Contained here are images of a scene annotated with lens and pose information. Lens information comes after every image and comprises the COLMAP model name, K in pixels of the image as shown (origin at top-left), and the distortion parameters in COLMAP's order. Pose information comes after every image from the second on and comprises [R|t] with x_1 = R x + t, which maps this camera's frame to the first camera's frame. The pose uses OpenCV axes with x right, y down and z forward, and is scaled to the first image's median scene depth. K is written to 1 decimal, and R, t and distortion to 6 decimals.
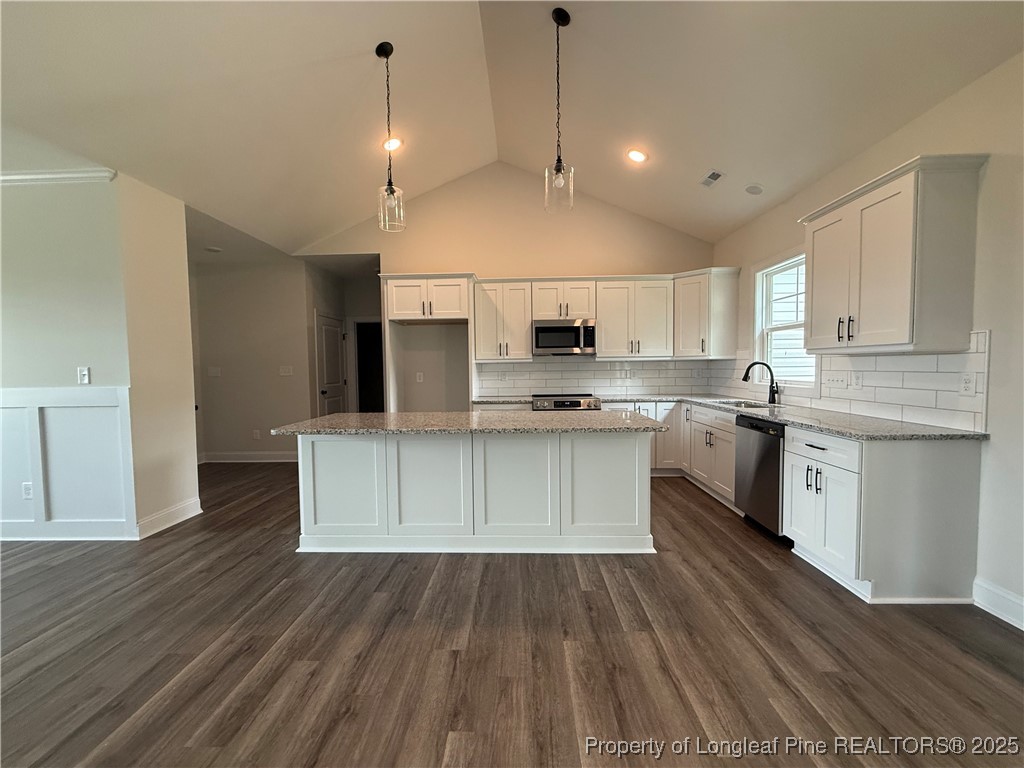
lens RADIAL K [[407.8, 0, 509.6], [0, 407.8, 386.2], [0, 0, 1]] dist [0.001786, 0.000002]
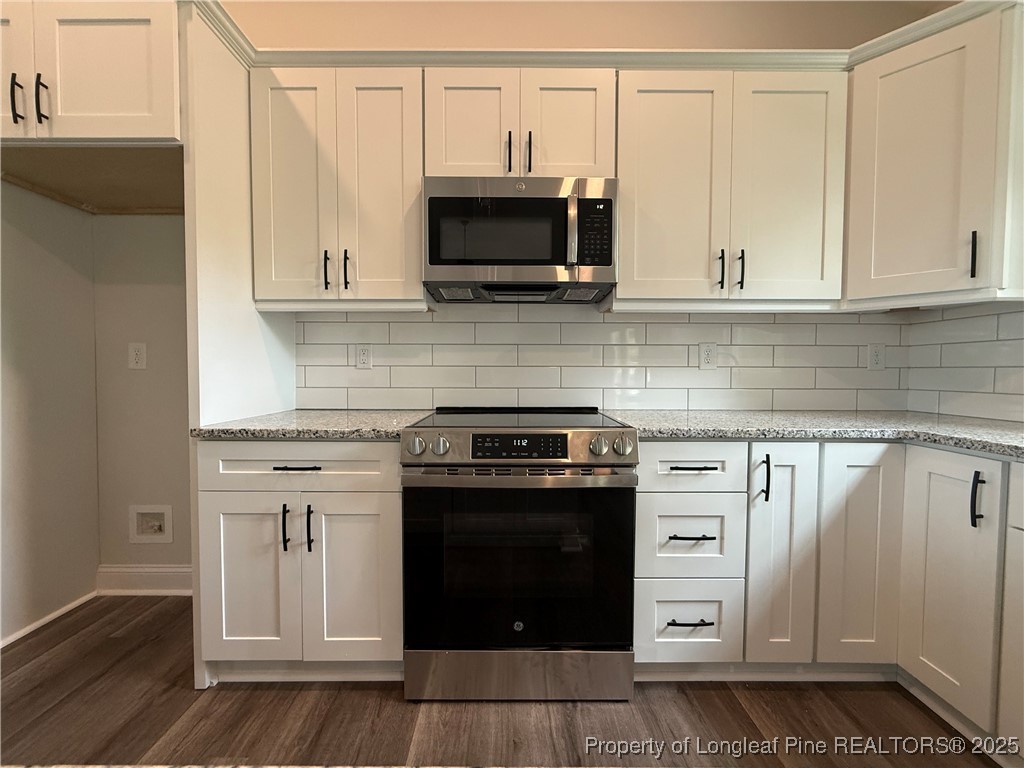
lens RADIAL K [[407.8, 0, 509.5], [0, 407.8, 383.4], [0, 0, 1]] dist [0.001786, 0.000002]
pose [[0.999215, 0.015860, 0.036293, 0.116880], [-0.015354, 0.999782, -0.014156, 0.004537], [-0.036509, 0.013587, 0.999241, 0.679417]]
